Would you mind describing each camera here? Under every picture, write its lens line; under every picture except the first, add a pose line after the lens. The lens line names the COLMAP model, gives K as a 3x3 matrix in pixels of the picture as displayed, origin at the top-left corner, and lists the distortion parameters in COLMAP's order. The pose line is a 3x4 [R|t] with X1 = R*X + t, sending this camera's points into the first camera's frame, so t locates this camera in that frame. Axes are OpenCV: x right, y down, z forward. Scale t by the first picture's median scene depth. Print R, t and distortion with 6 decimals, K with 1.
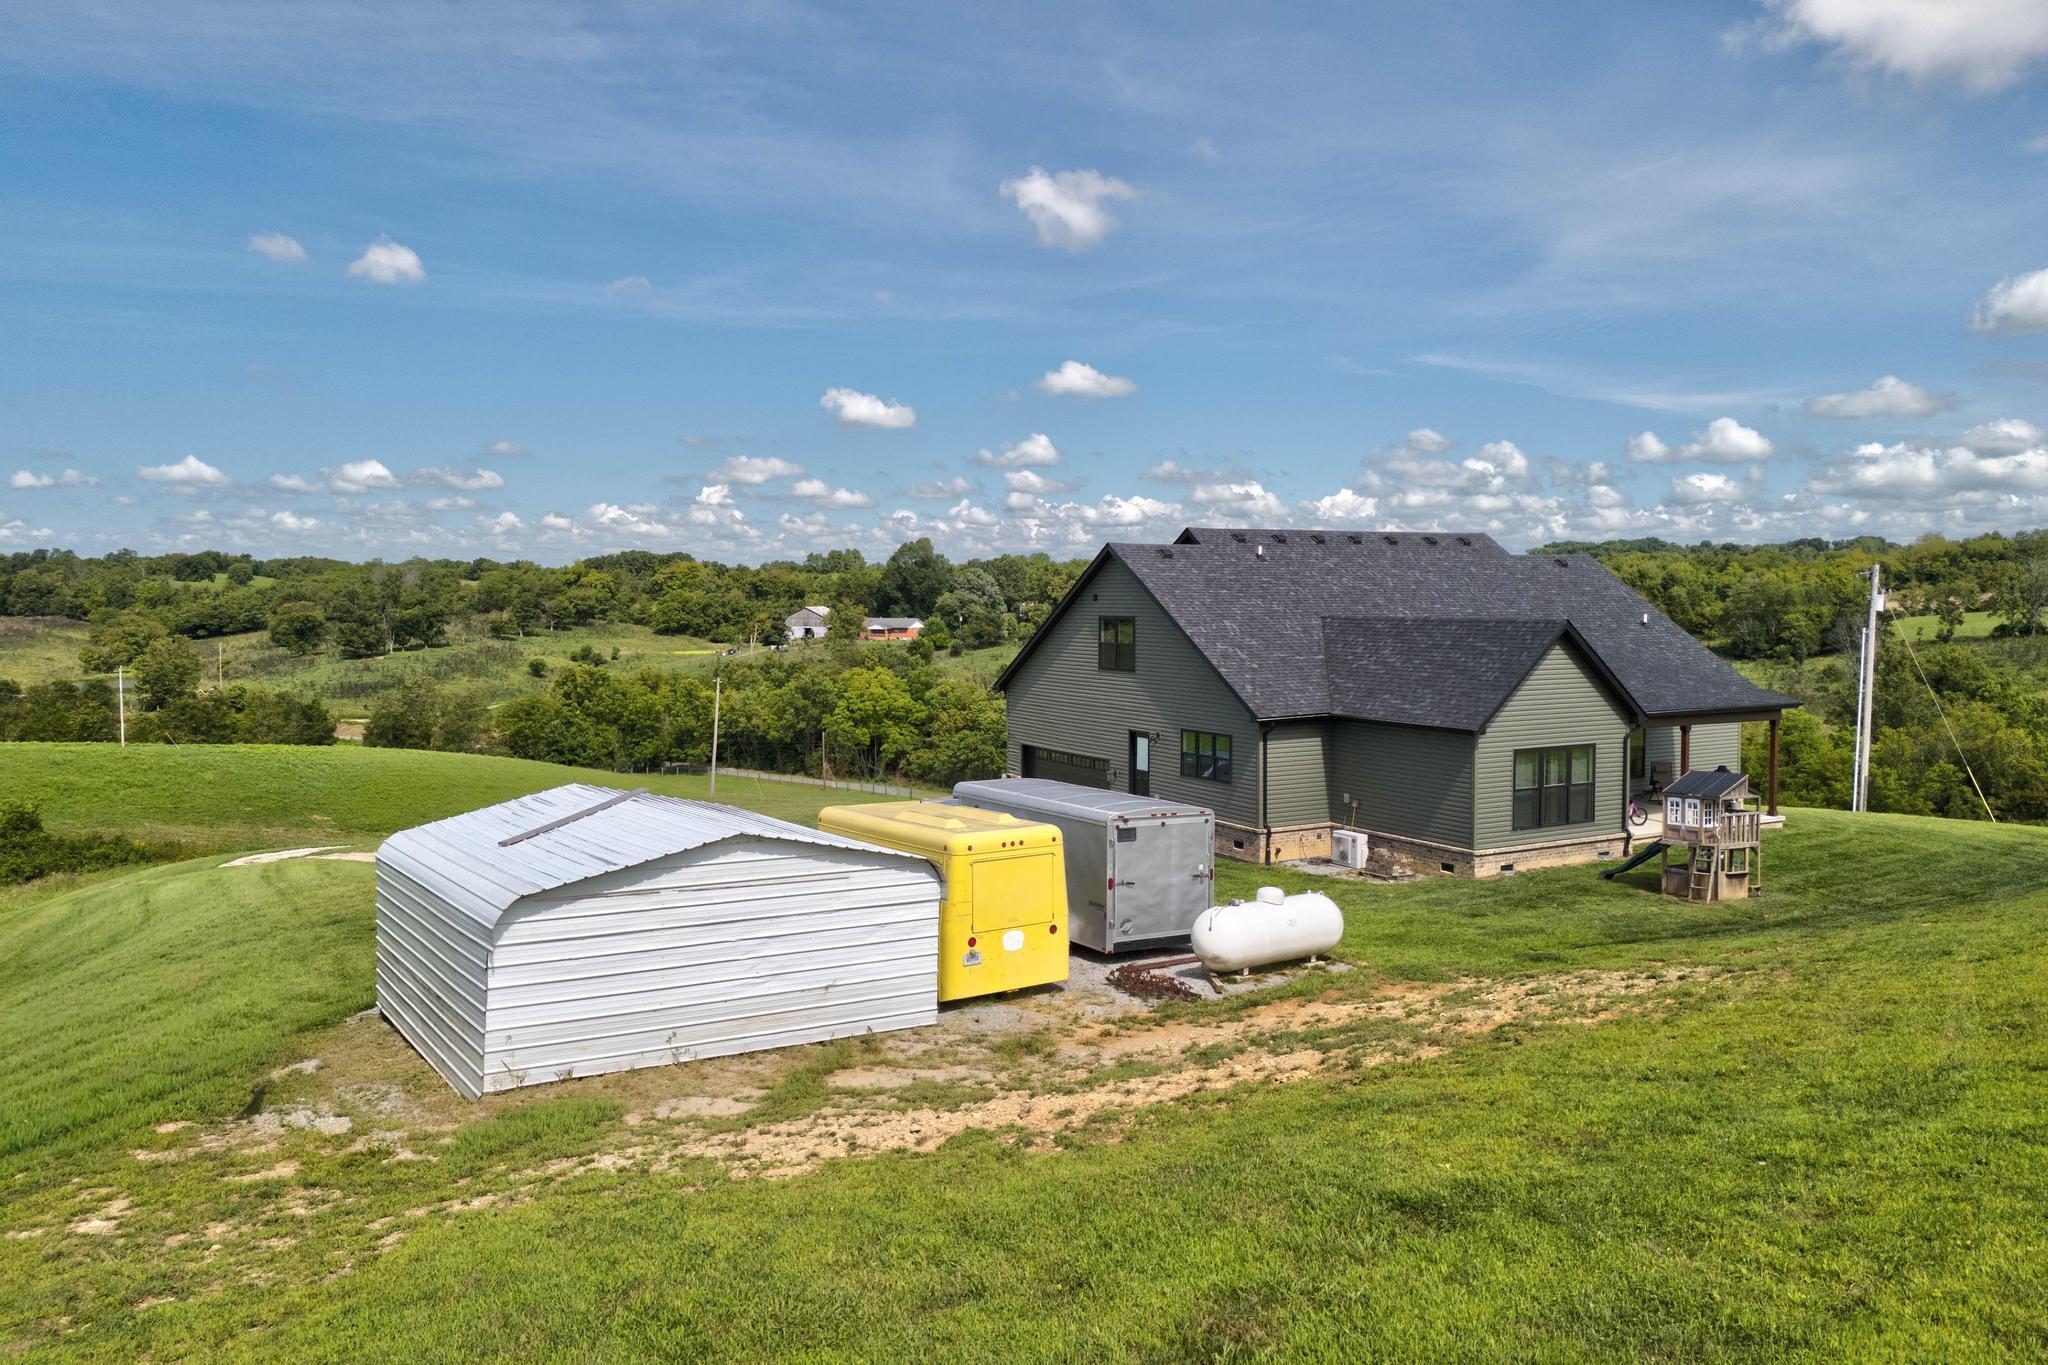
lens RADIAL K [[1509.2, 0, 1018.3], [0, 1509.2, 681.4], [0, 0, 1]] dist [0.065706, -0.051732]
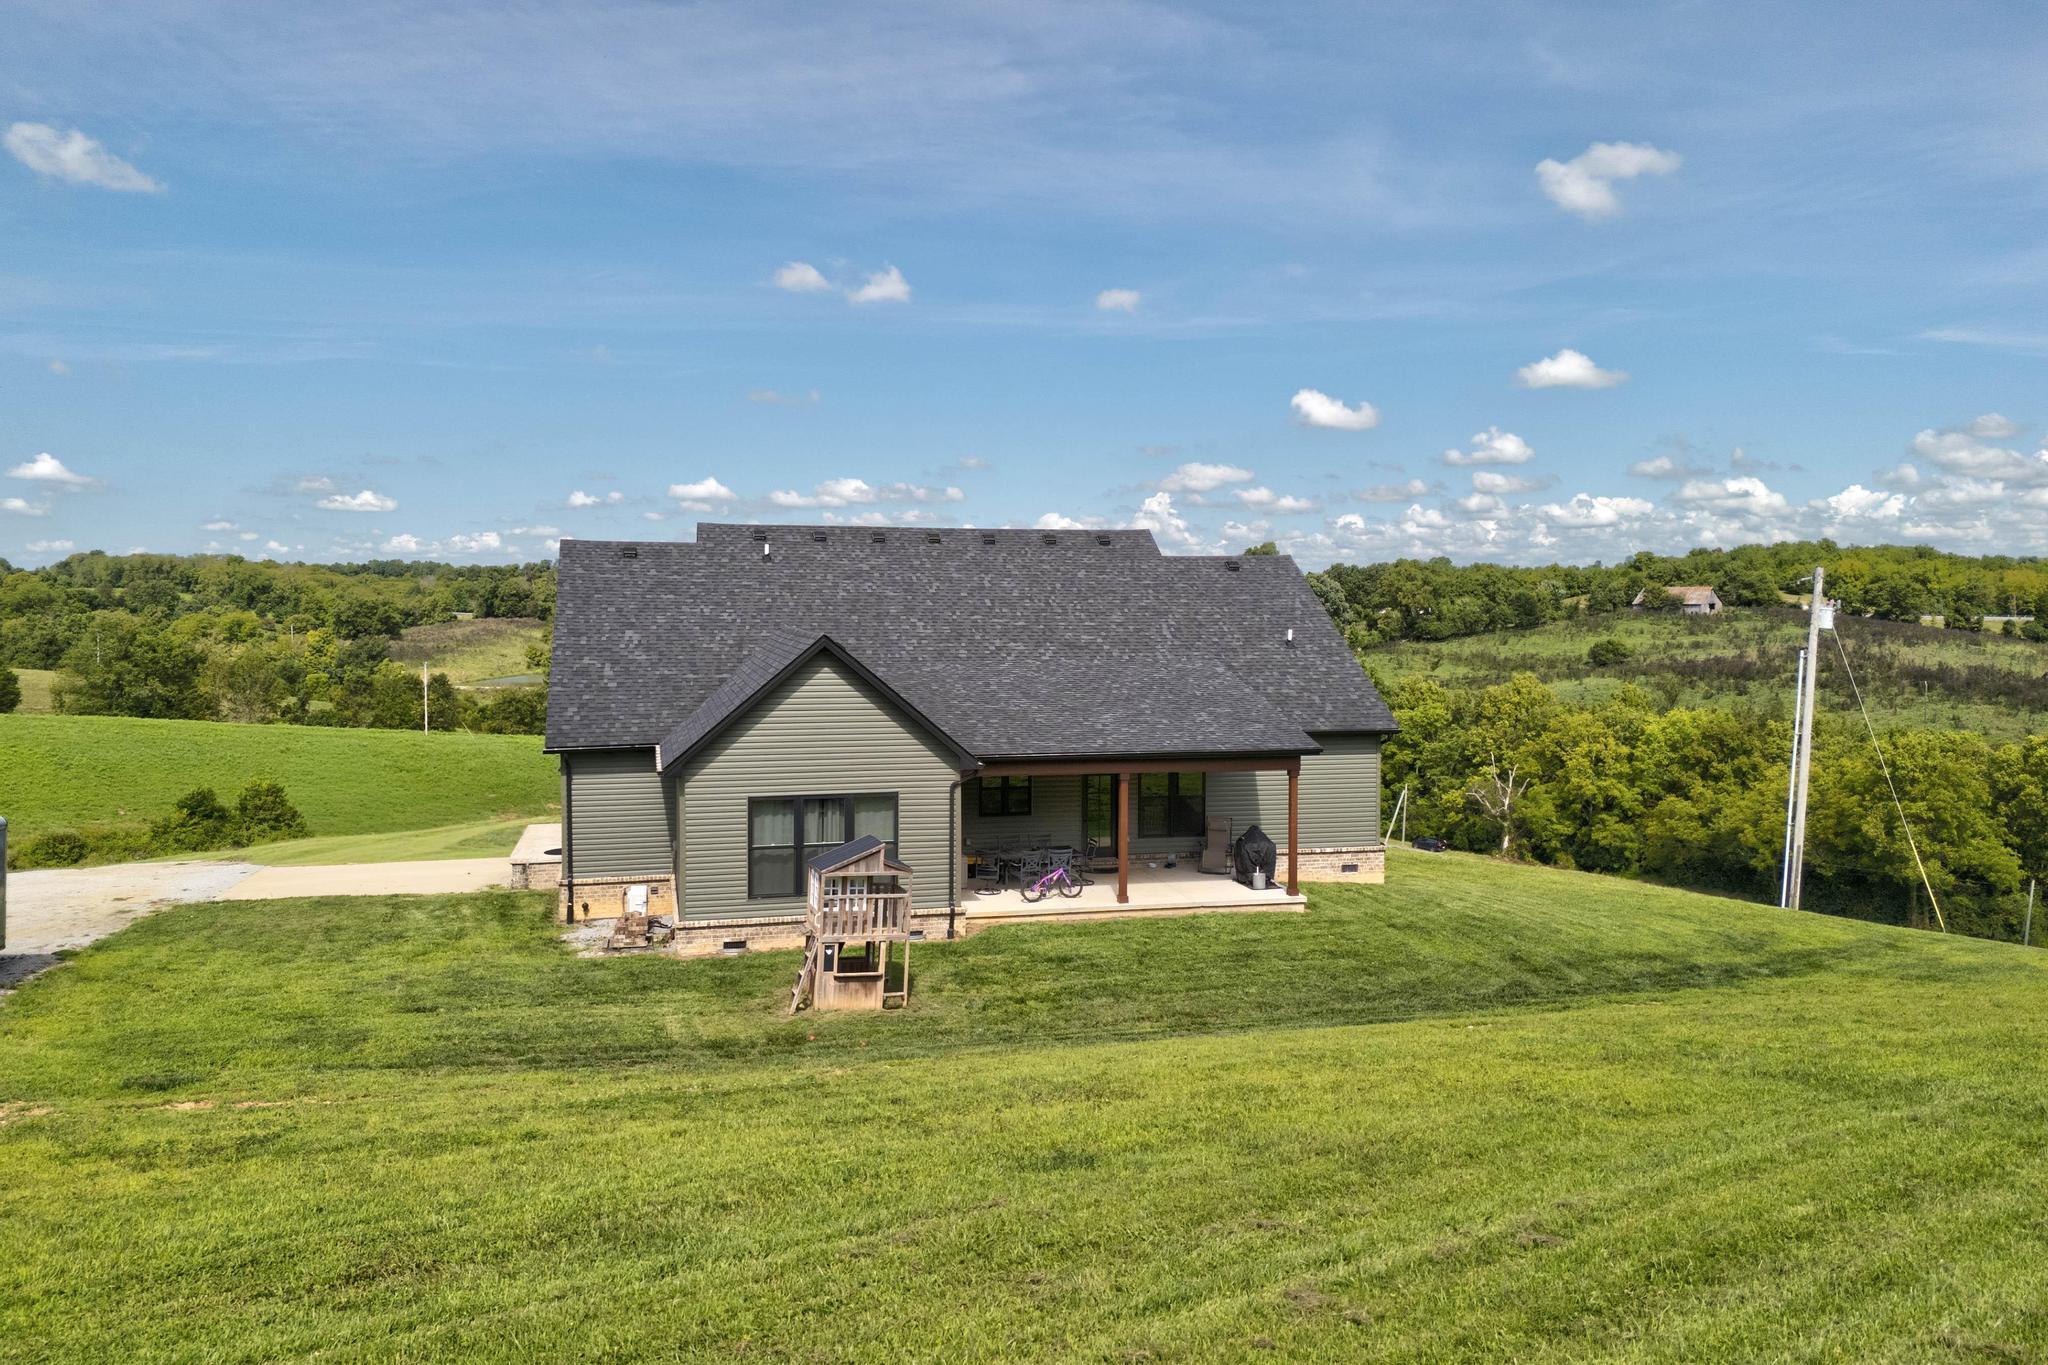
lens RADIAL K [[1516.0, 0, 1028.7], [0, 1516.0, 602.4], [0, 0, 1]] dist [0.074569, -0.053334]
pose [[0.958889, 0.004301, -0.283750, 0.494224], [-0.020135, 0.998396, -0.052908, -0.012368], [0.283067, 0.056446, 0.957438, 0.192205]]
